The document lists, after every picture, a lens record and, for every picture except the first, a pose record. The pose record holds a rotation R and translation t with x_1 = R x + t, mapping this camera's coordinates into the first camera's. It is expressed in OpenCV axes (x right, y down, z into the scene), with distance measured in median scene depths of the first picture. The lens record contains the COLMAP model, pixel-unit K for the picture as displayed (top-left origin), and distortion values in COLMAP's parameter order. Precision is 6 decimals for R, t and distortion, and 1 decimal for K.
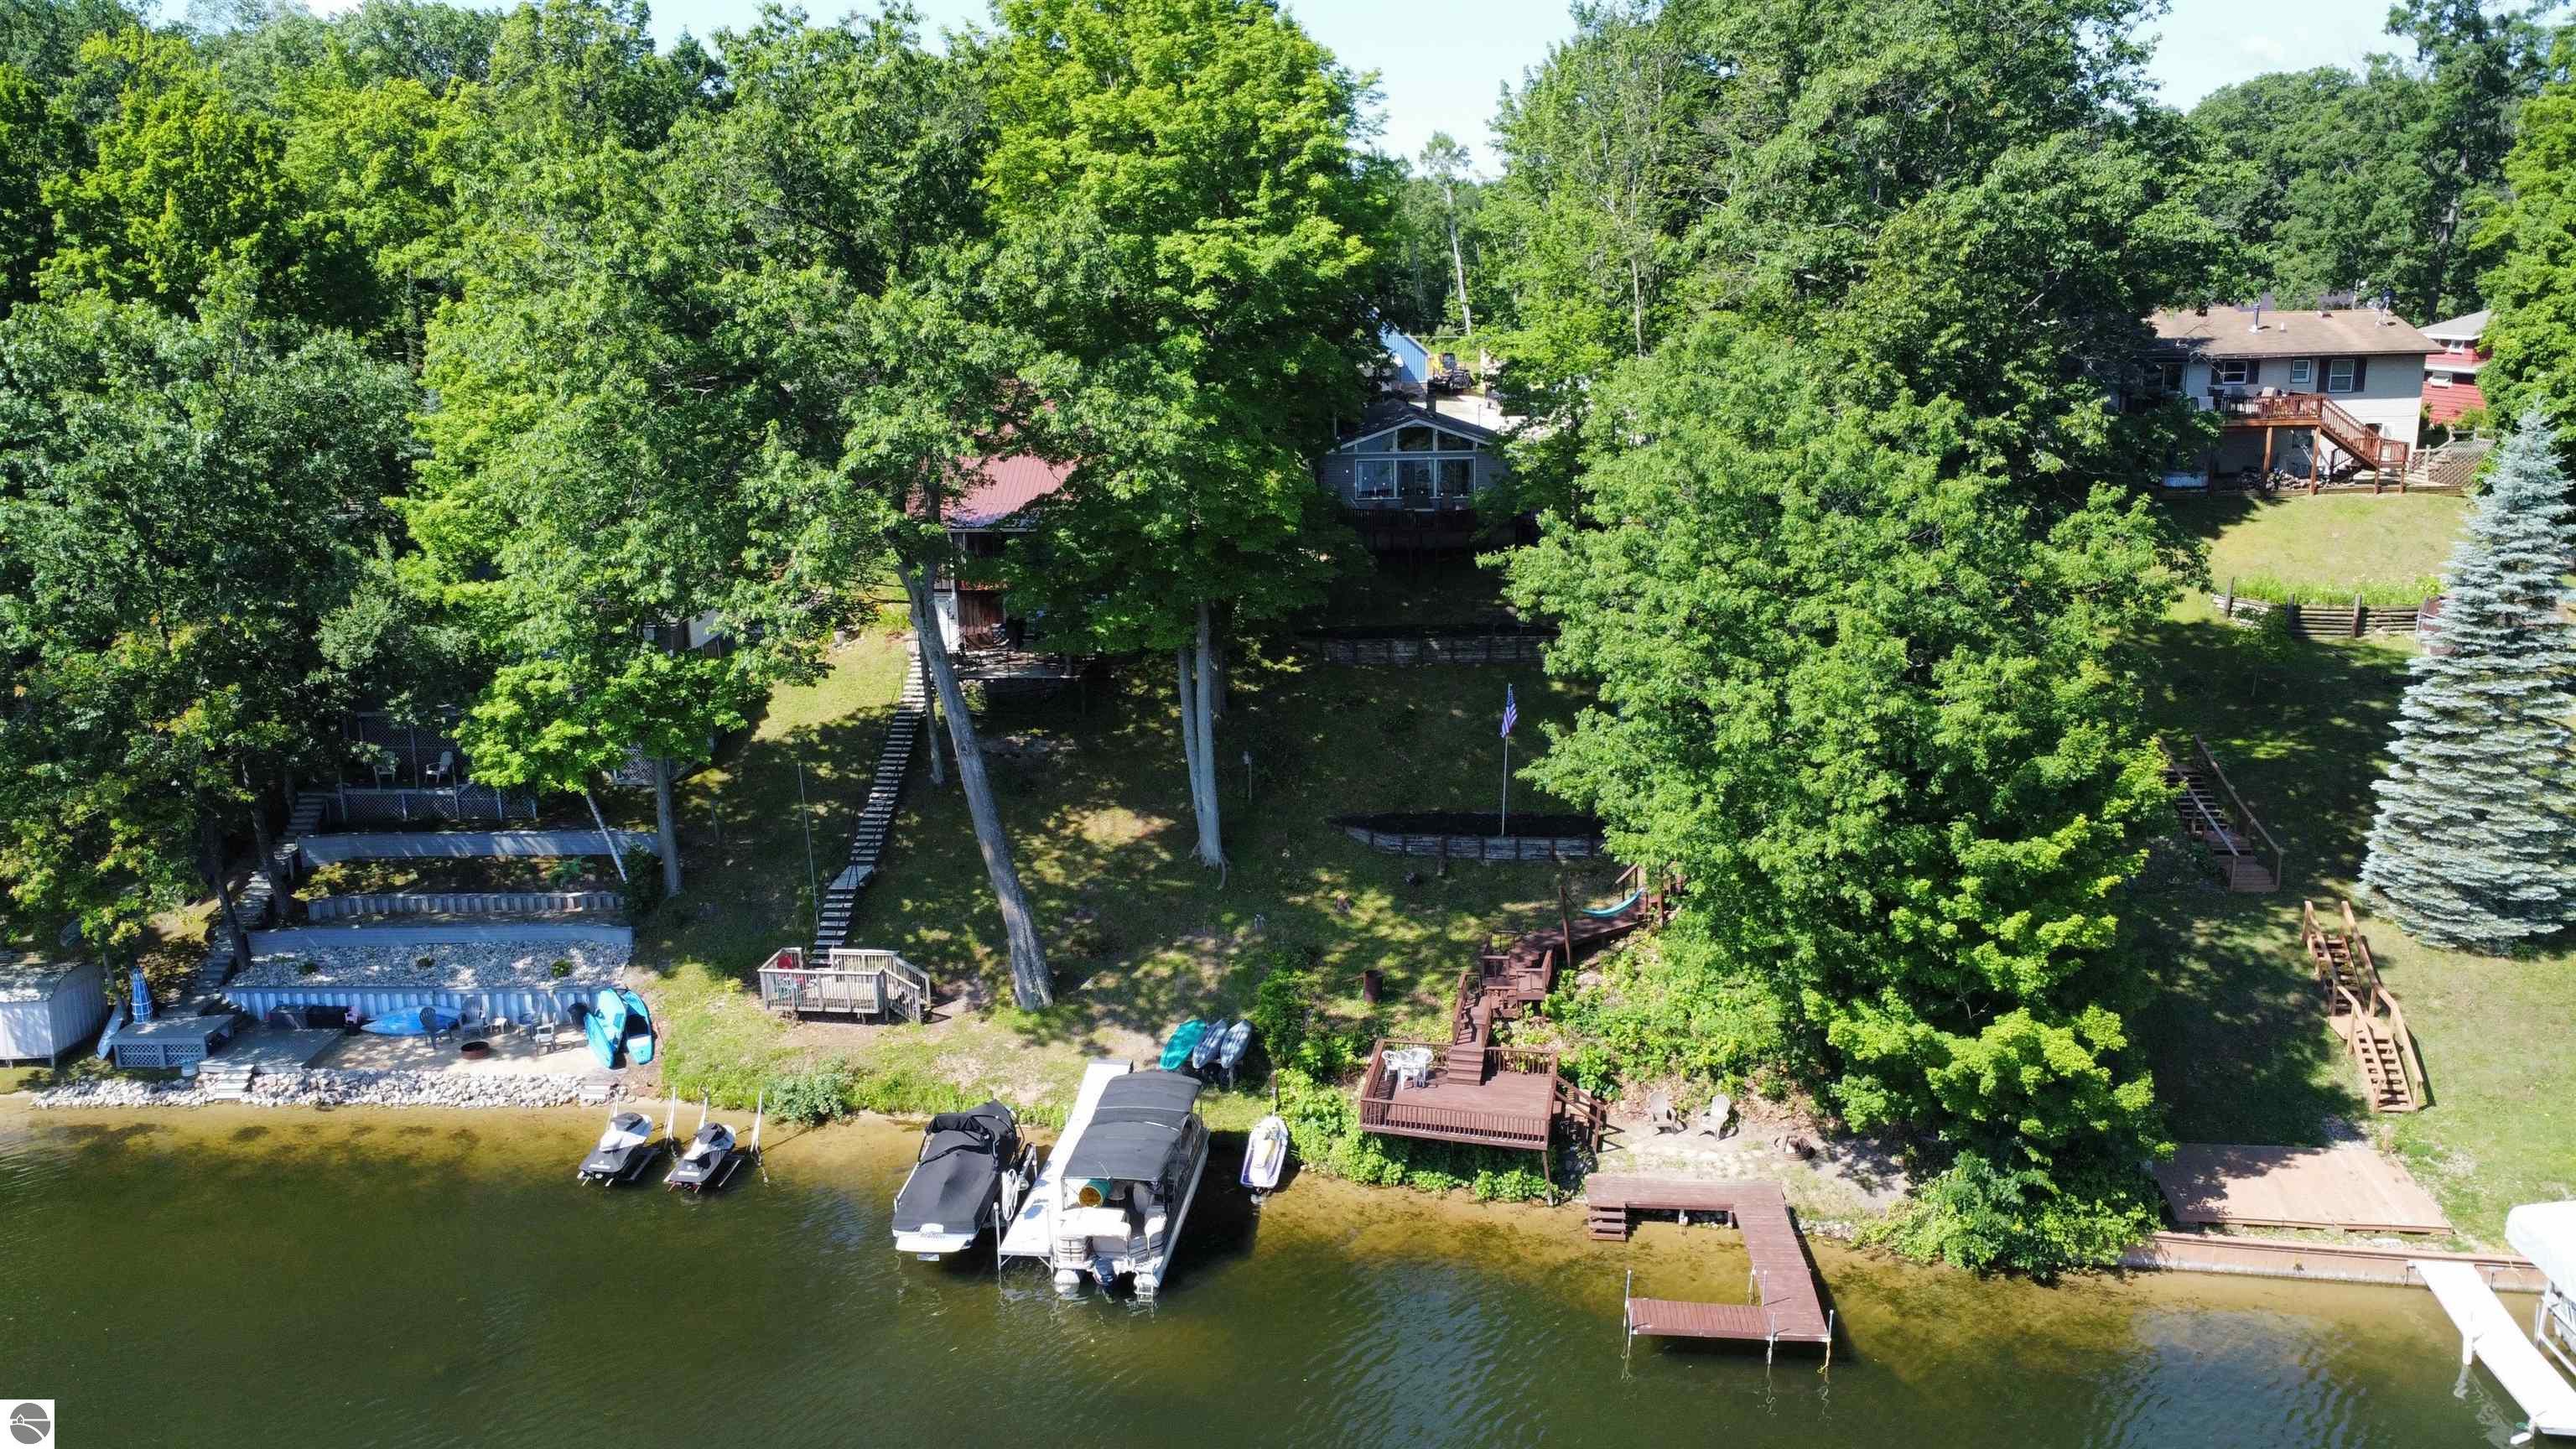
lens RADIAL K [[1925.8, 0, 1288.8], [0, 1925.8, 722.4], [0, 0, 1]] dist [0.012112, -0.013215]
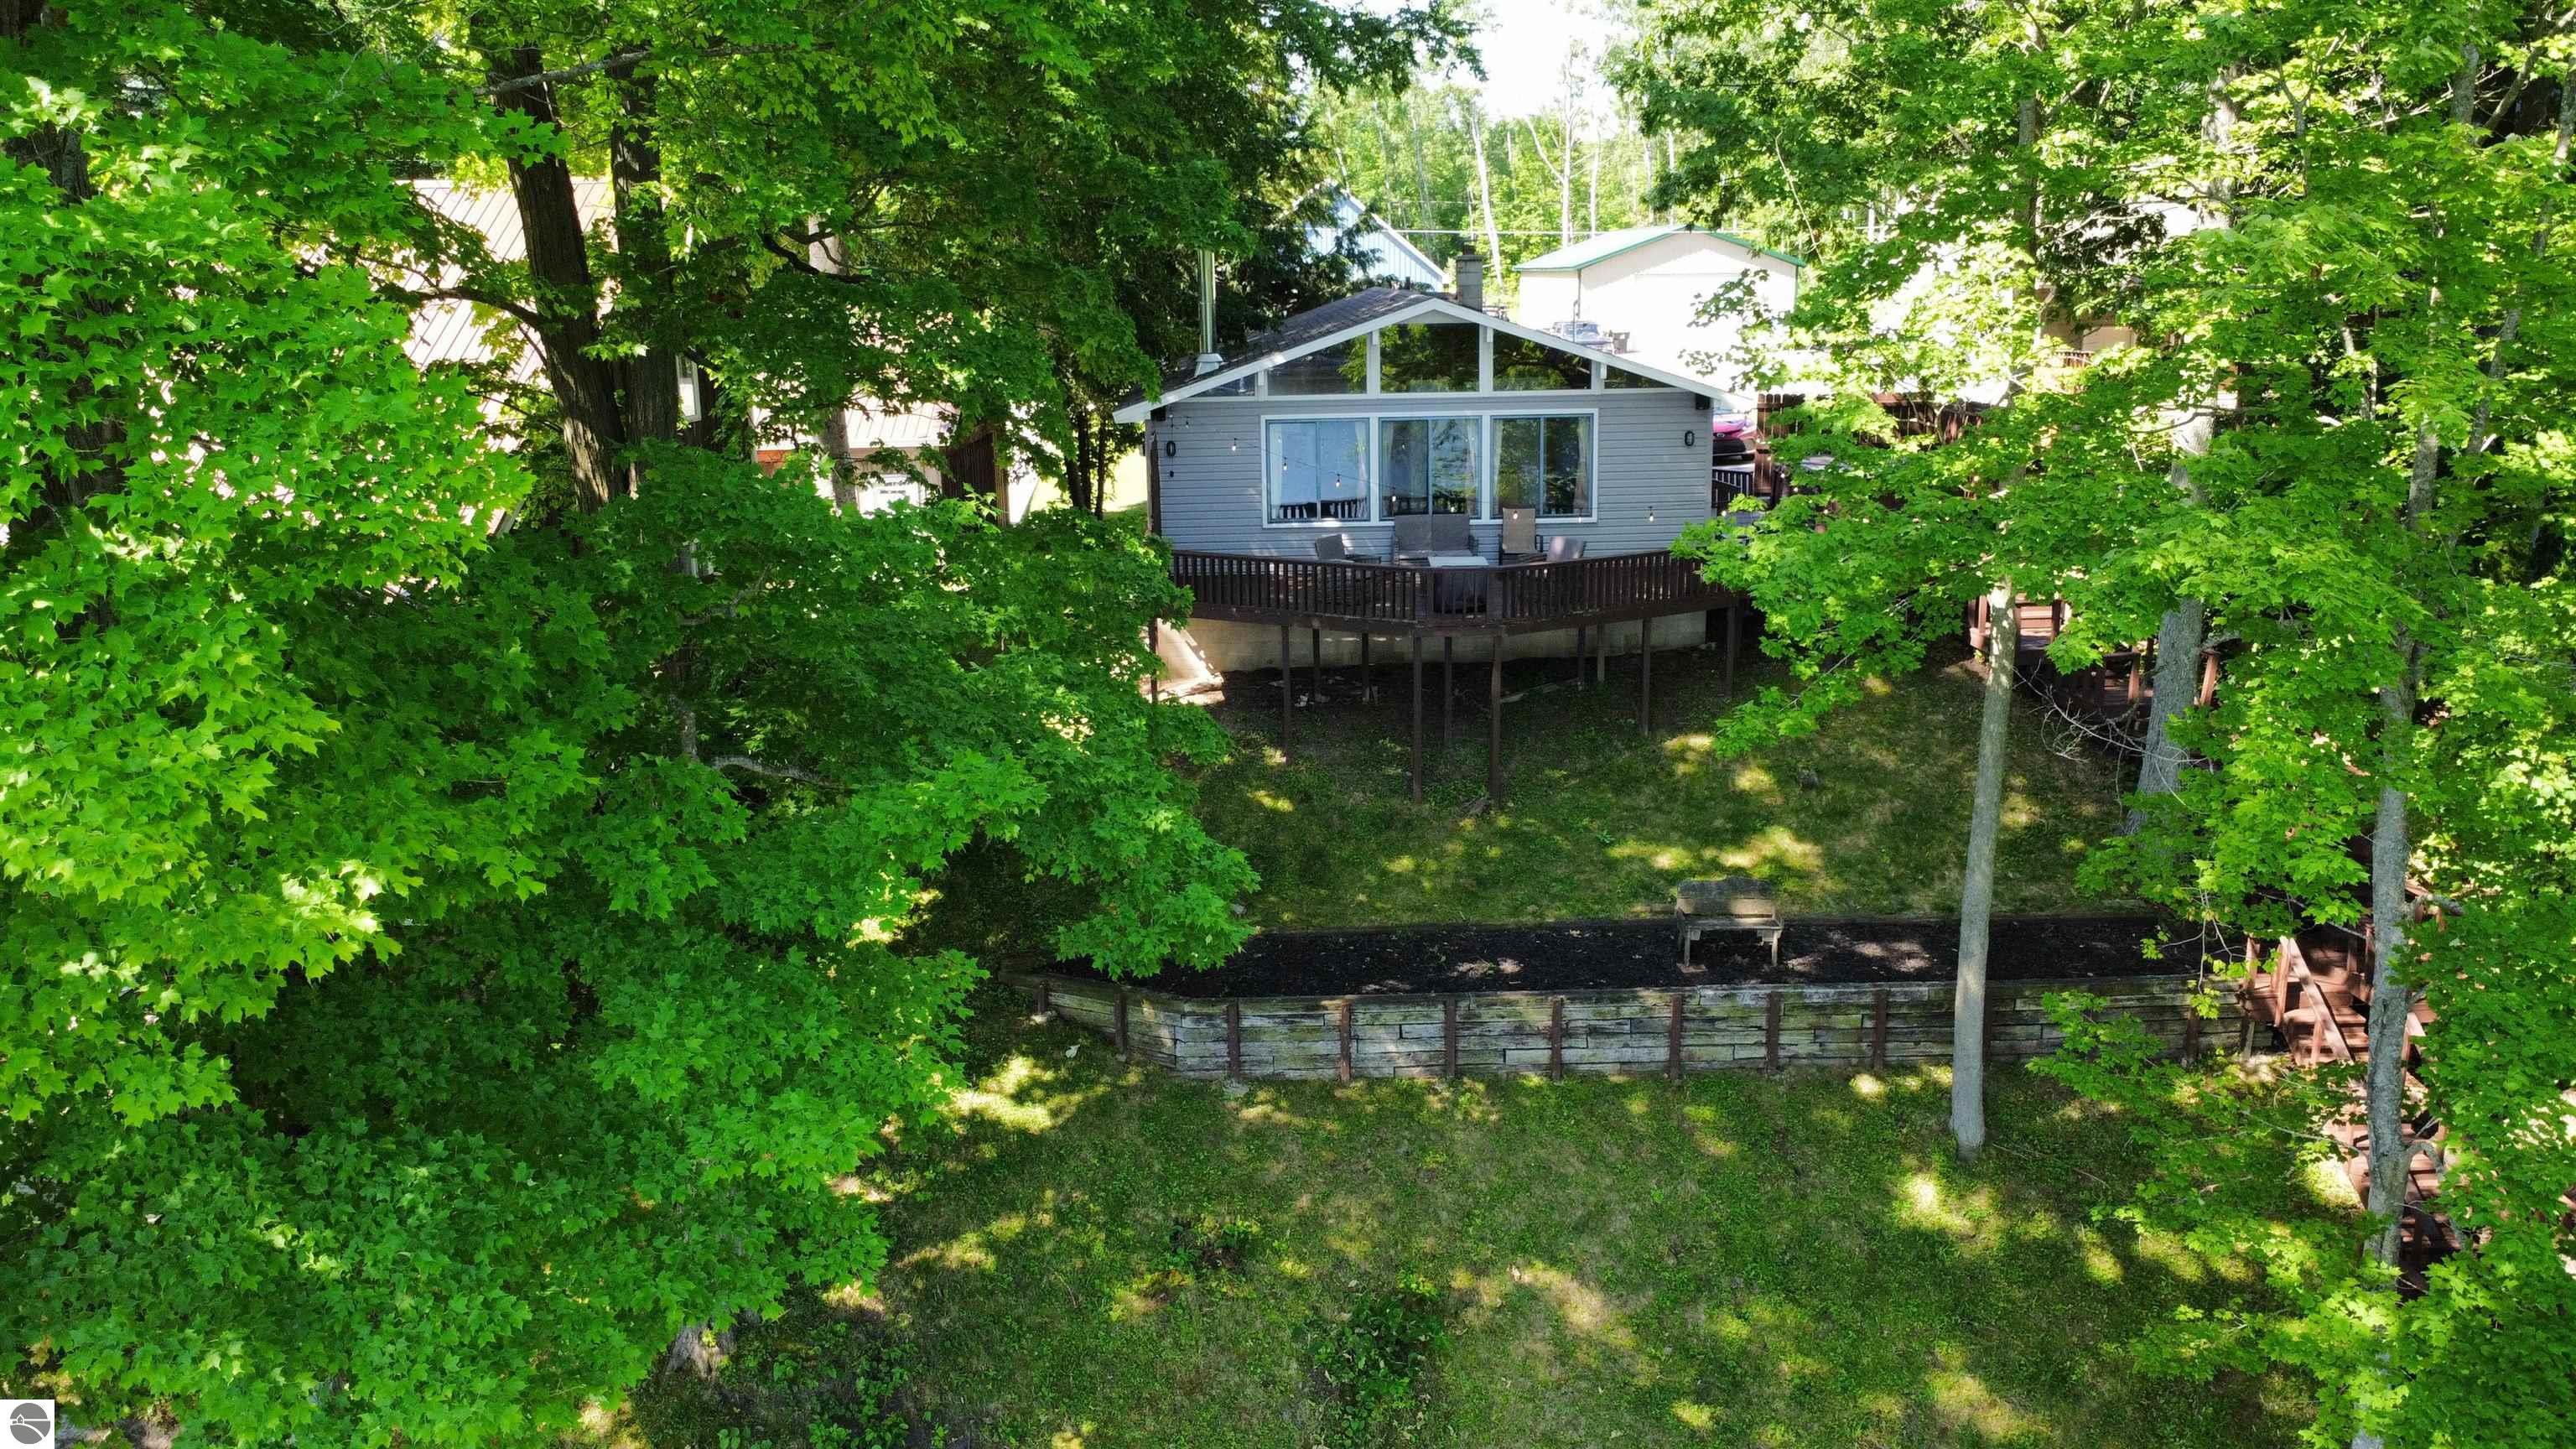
lens RADIAL K [[1925.8, 0, 1294.5], [0, 1925.8, 735.1], [0, 0, 1]] dist [0.012112, -0.013215]
pose [[0.999997, -0.002471, 0.000753, 0.058644], [0.002467, 0.999982, 0.005467, -0.116011], [-0.000767, -0.005466, 0.999985, 0.941311]]
